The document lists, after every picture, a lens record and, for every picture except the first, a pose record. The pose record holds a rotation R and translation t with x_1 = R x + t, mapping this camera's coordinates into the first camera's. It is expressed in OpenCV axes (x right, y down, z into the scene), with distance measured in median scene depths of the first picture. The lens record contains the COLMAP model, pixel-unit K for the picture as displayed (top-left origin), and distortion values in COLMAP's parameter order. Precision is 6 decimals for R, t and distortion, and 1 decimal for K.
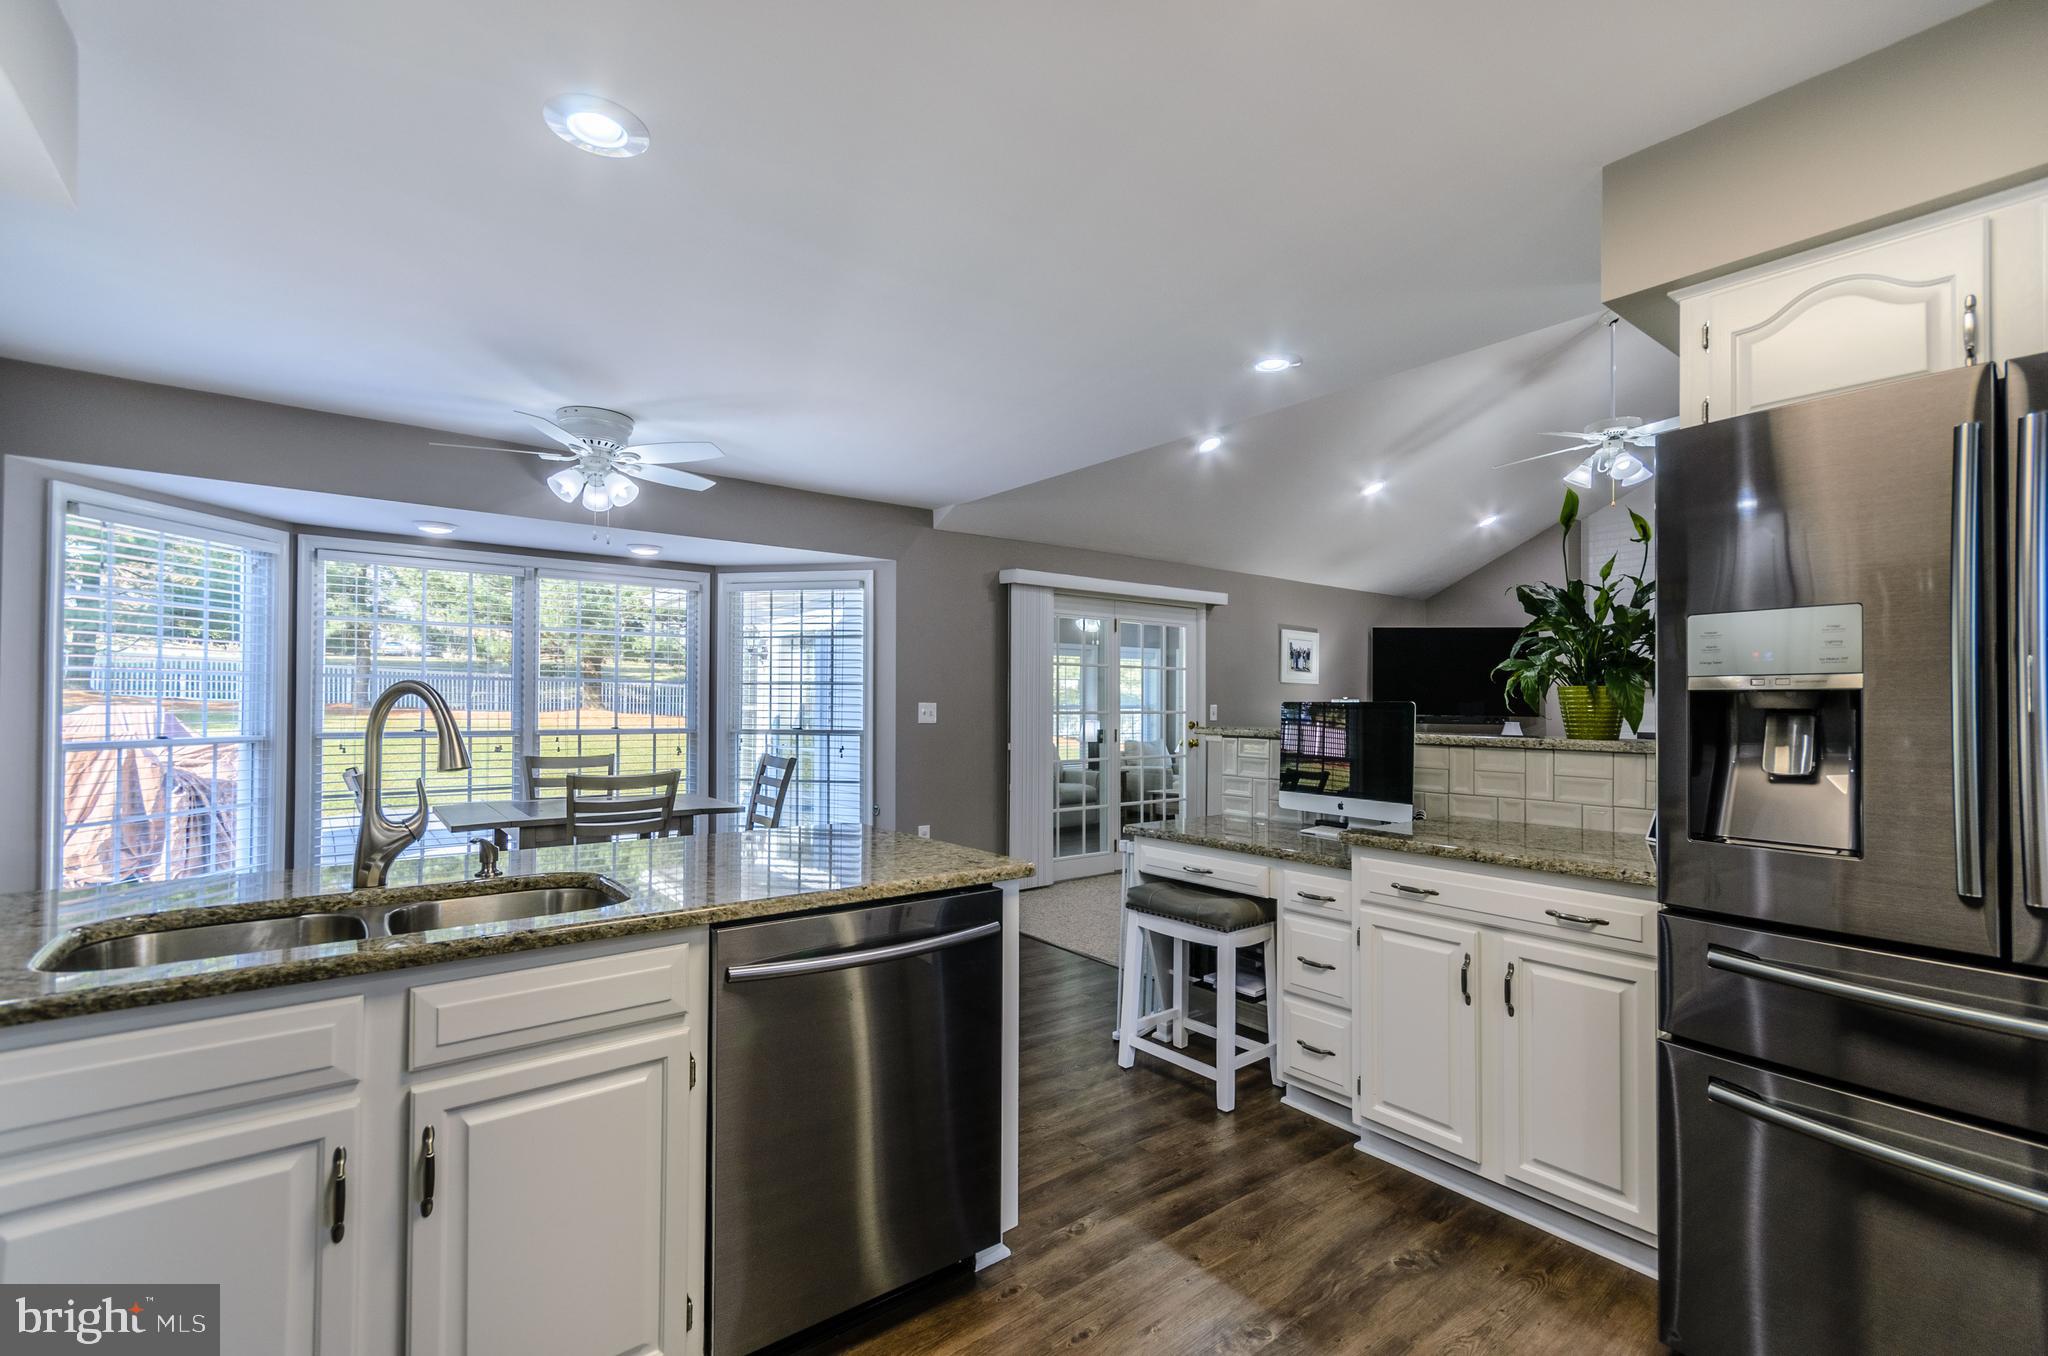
lens RADIAL K [[891.8, 0, 1020.7], [0, 891.8, 693.4], [0, 0, 1]] dist [0.002346, 0.000462]
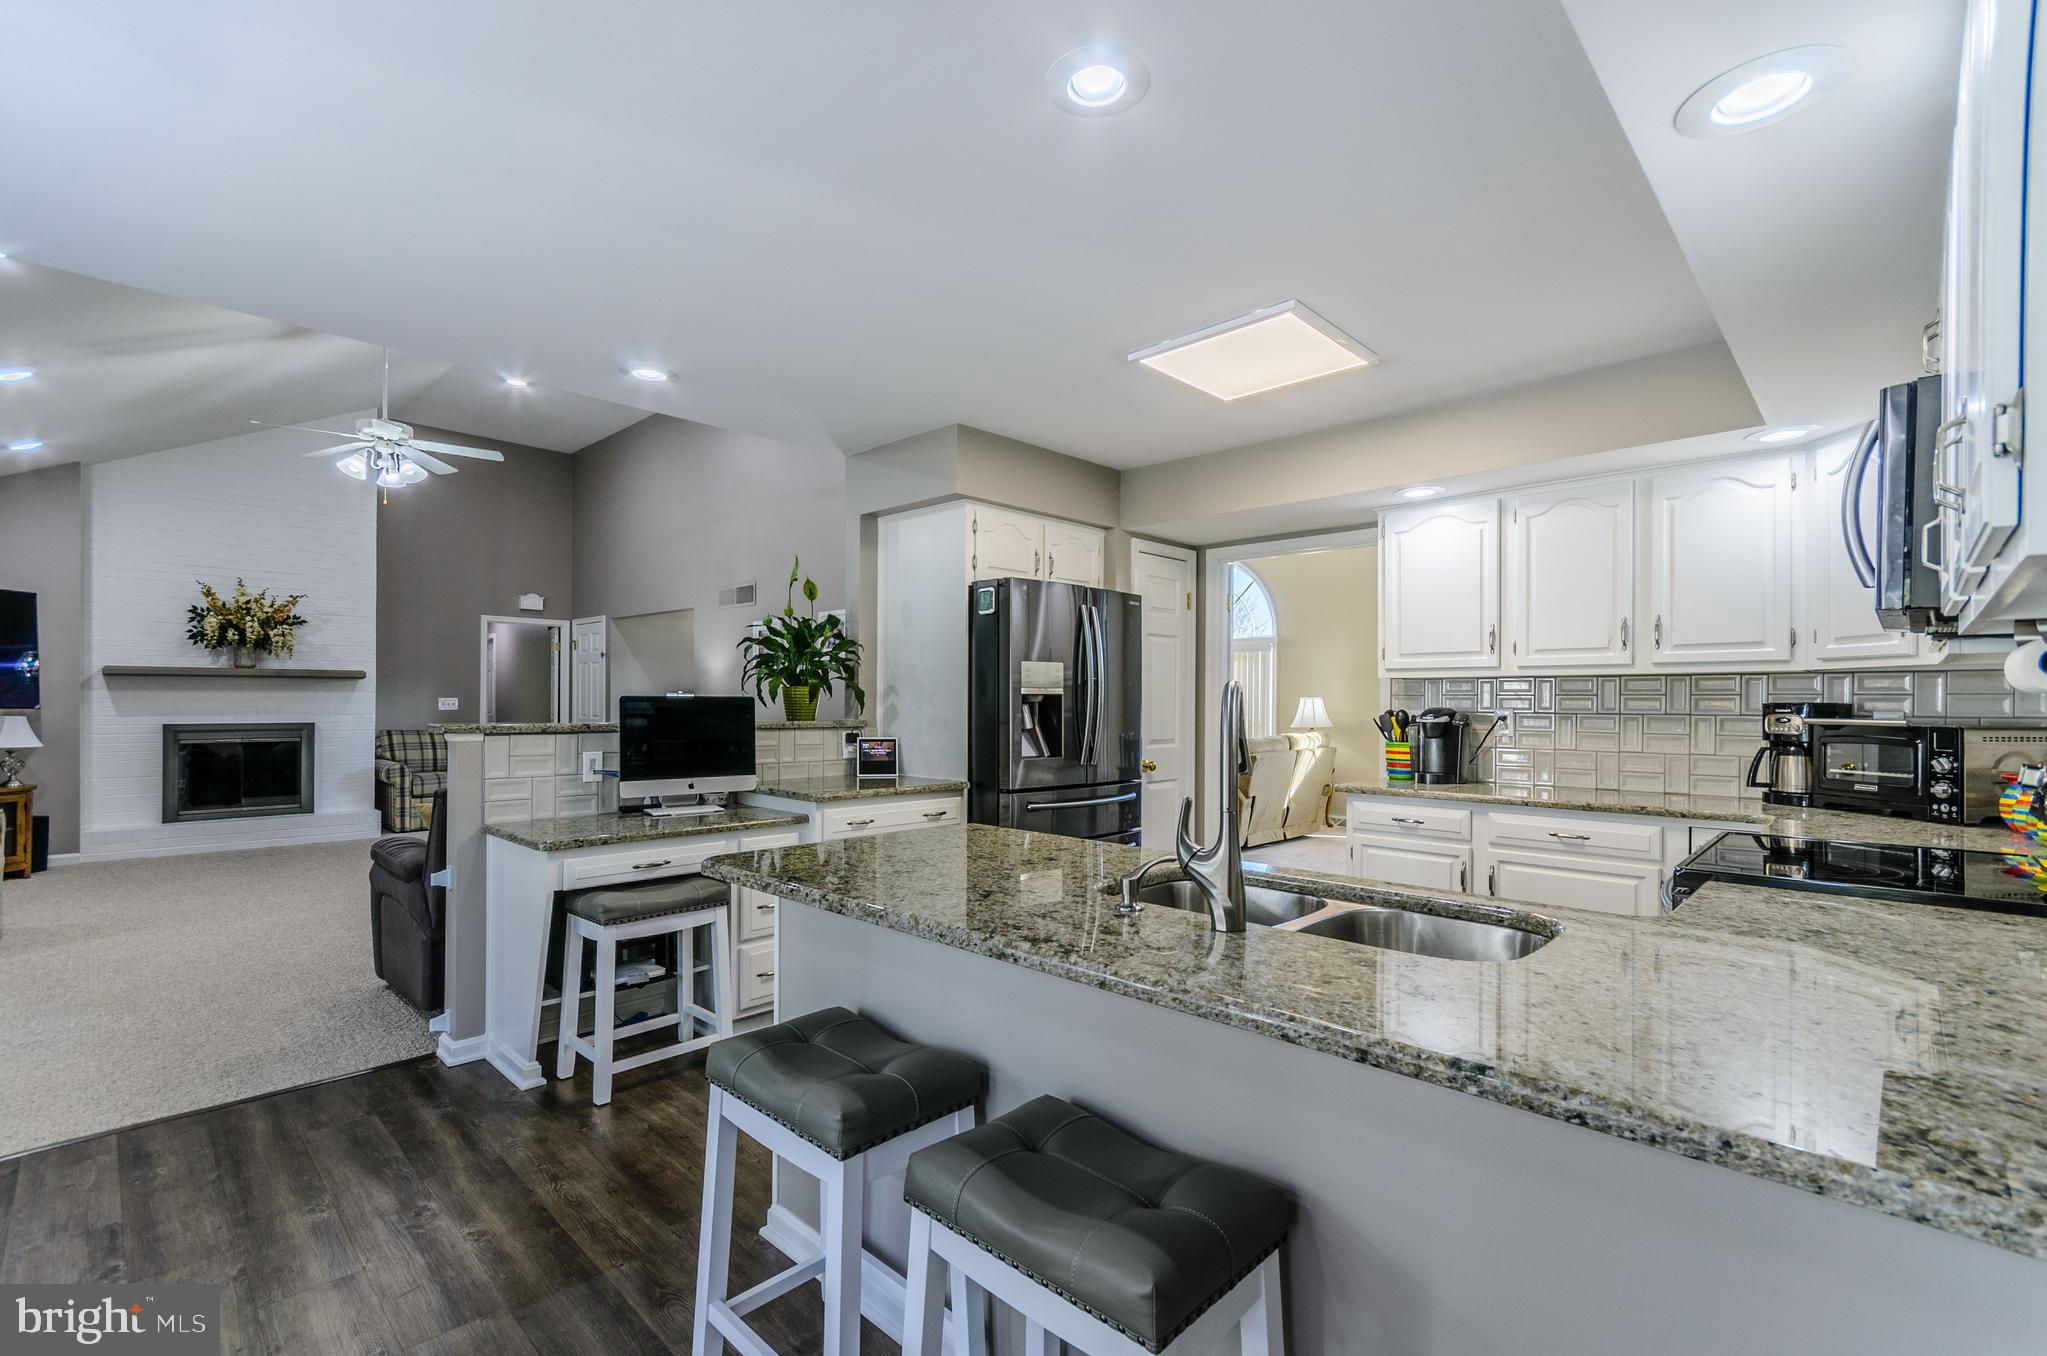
lens RADIAL K [[898.1, 0, 1014.8], [0, 898.1, 701.4], [0, 0, 1]] dist [0.005001, 0.000616]
pose [[-0.128168, -0.006620, 0.991730, -0.713524], [-0.018255, 0.999824, 0.004315, 0.003052], [-0.991584, -0.017551, -0.128267, 0.614177]]
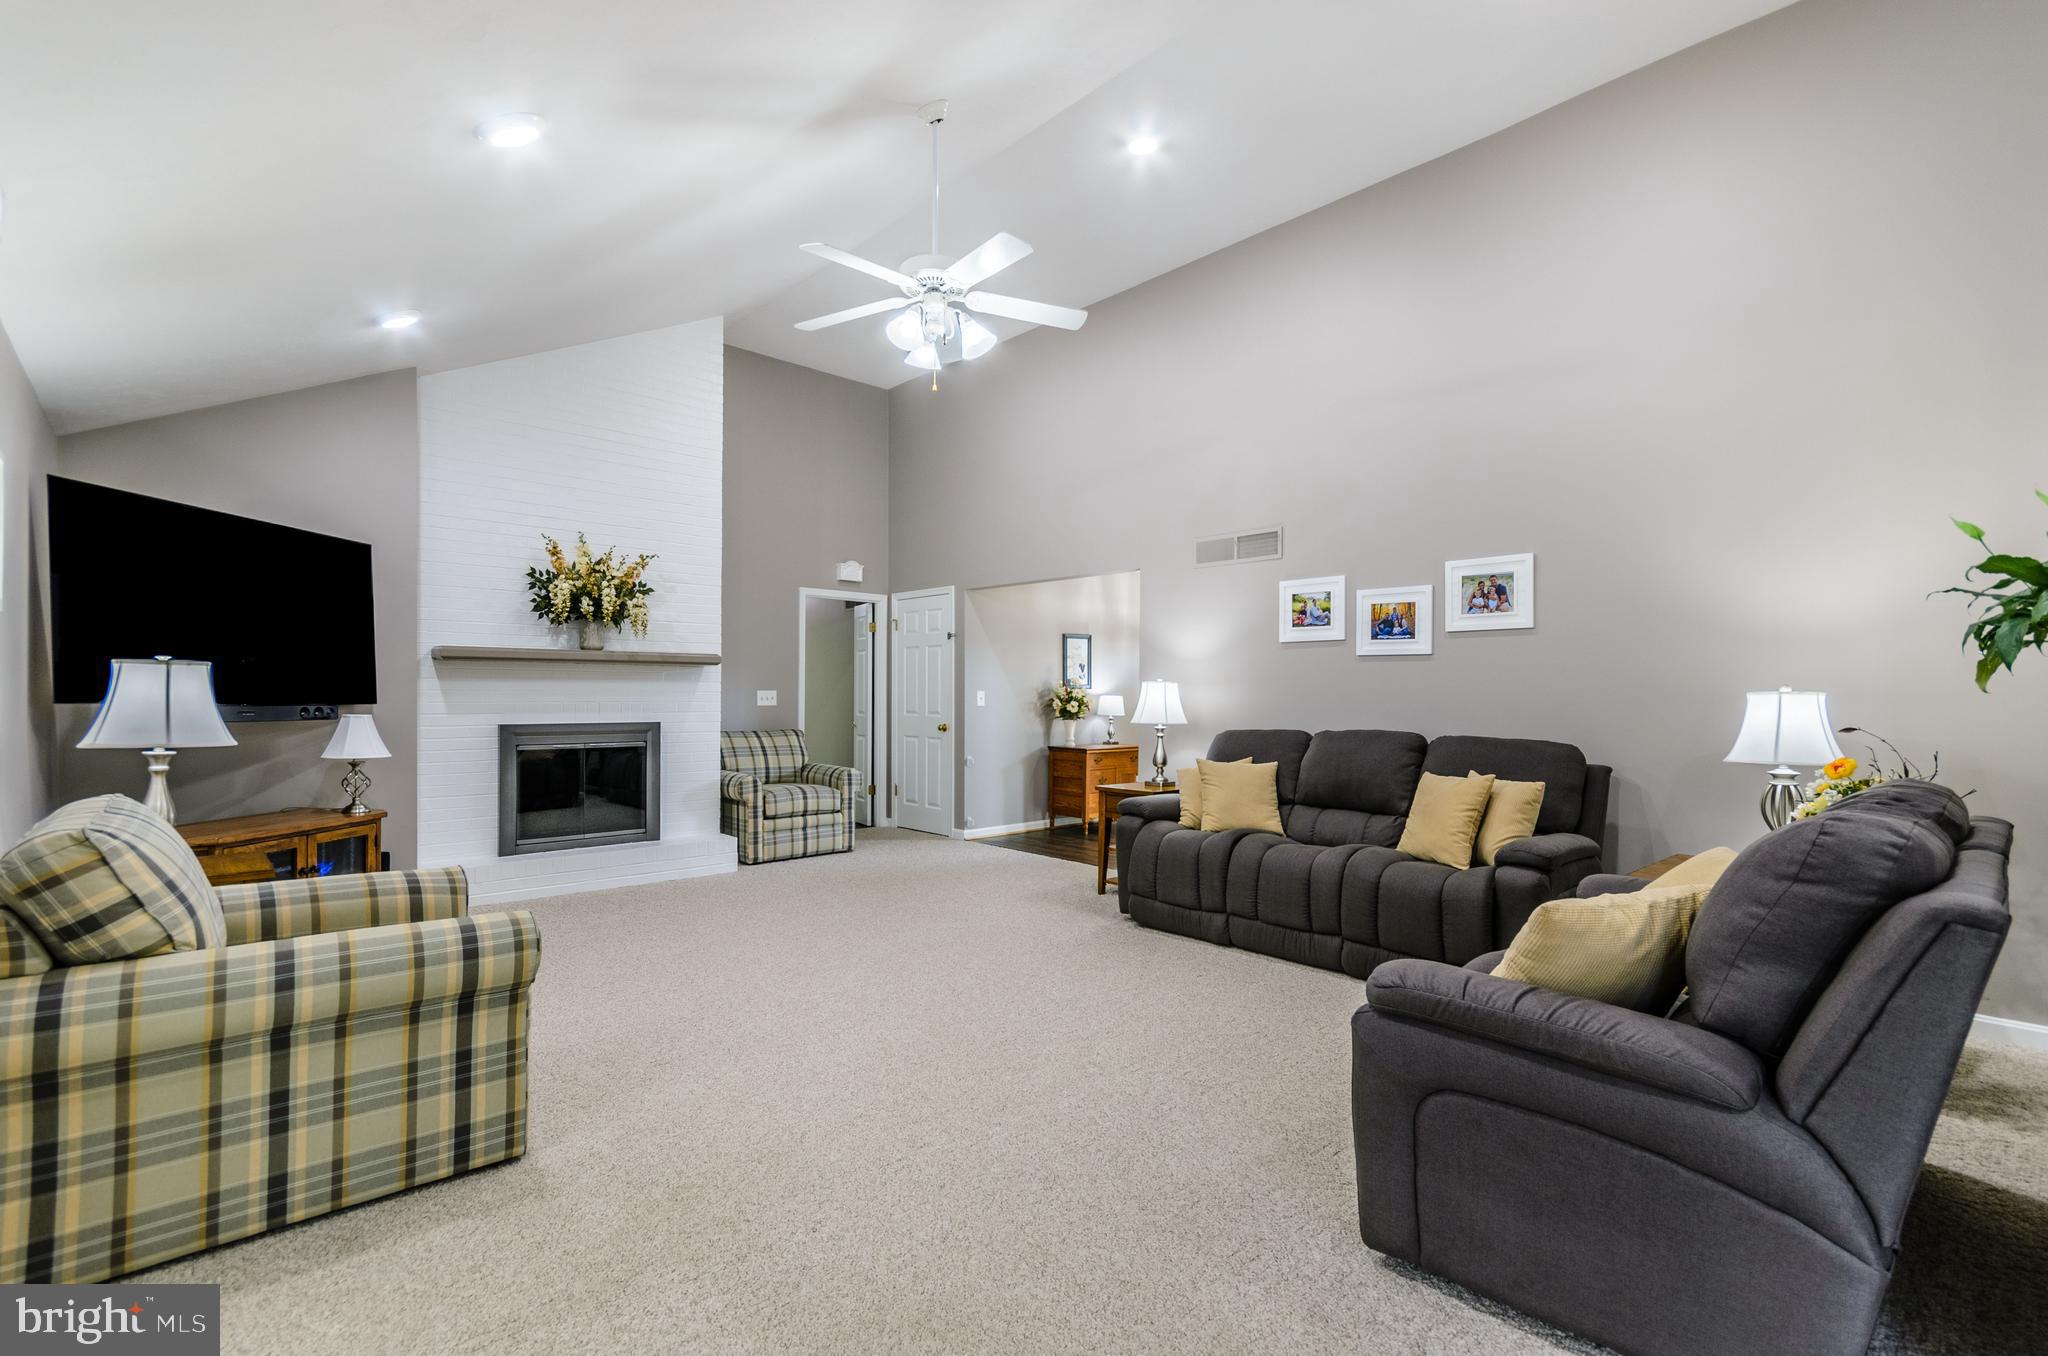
lens RADIAL K [[915.1, 0, 1024.2], [0, 915.1, 689.5], [0, 0, 1]] dist [0.002446, 0.000540]
pose [[-0.069603, 0.000611, 0.997575, 0.021746], [-0.015228, 0.999883, -0.001675, 0.030798], [-0.997459, -0.015307, -0.069585, 1.588815]]
